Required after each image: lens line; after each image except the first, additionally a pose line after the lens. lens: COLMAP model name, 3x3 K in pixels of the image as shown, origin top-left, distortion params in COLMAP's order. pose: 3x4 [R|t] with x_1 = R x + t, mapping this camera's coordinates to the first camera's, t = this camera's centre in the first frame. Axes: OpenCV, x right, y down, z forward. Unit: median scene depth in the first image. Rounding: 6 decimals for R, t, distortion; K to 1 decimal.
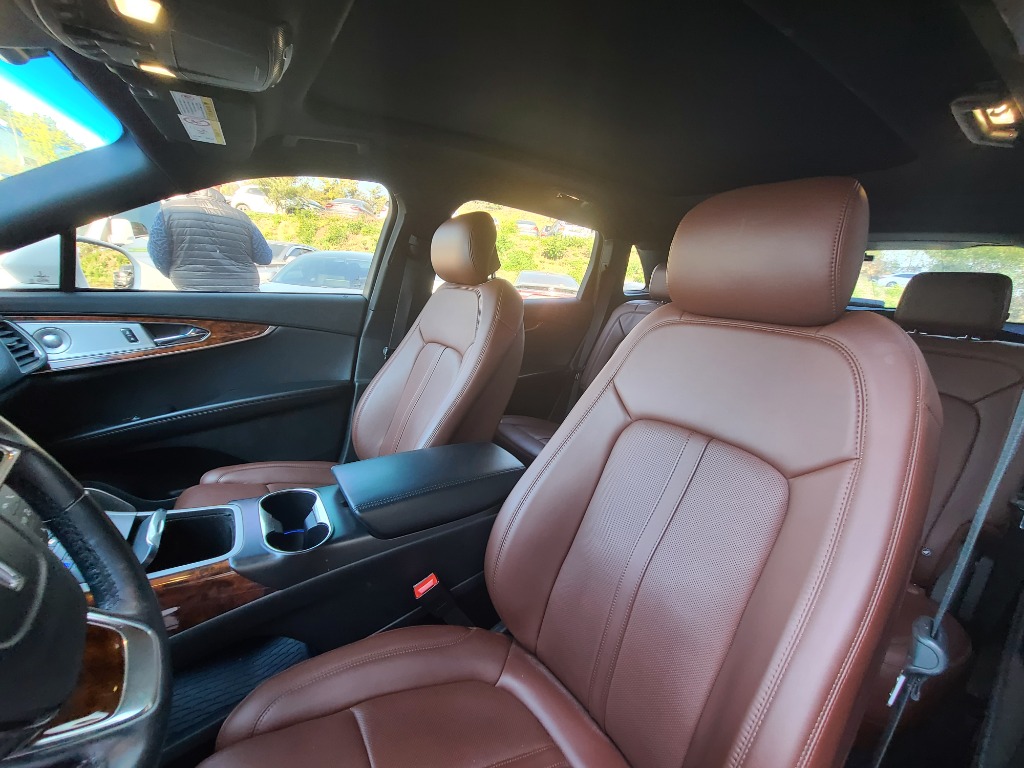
lens RADIAL K [[416.8, 0, 514.5], [0, 416.8, 387.2], [0, 0, 1]] dist [-0.000918, -0.000055]
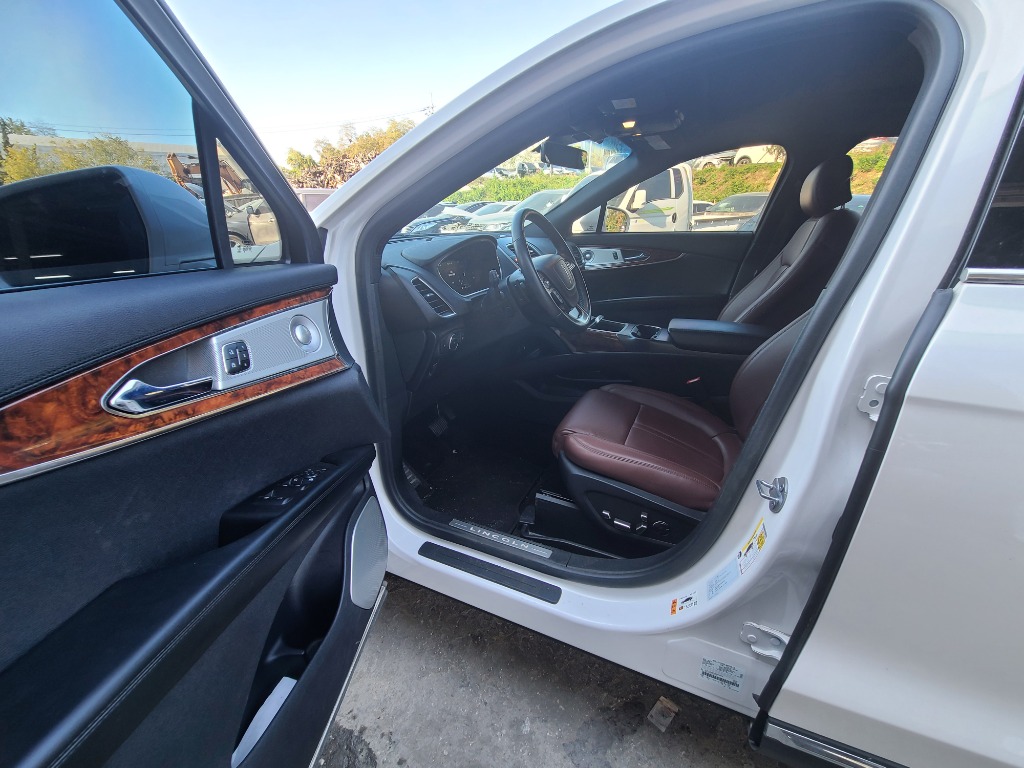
lens RADIAL K [[416.8, 0, 506.5], [0, 416.8, 388.5], [0, 0, 1]] dist [-0.000918, -0.000055]
pose [[0.521605, 0.258761, -0.813001, 0.584687], [-0.174757, 0.965099, 0.195050, 0.190573], [0.835097, 0.040339, 0.548621, -0.497835]]
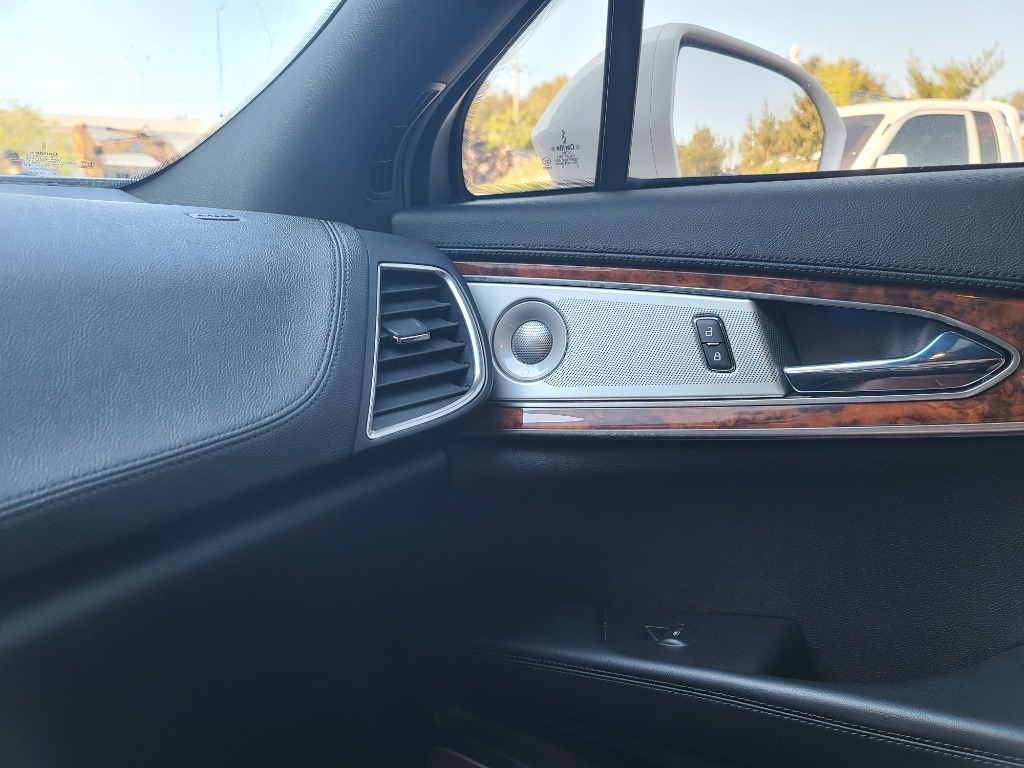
lens RADIAL K [[743.1, 0, 523.2], [0, 743.1, 415.8], [0, 0, 1]] dist [0.081604, -0.072052]
pose [[0.392676, 0.152876, -0.906882, -0.538159], [-0.215323, 0.973962, 0.070950, -0.087401], [0.894115, 0.167412, 0.415369, 0.705706]]
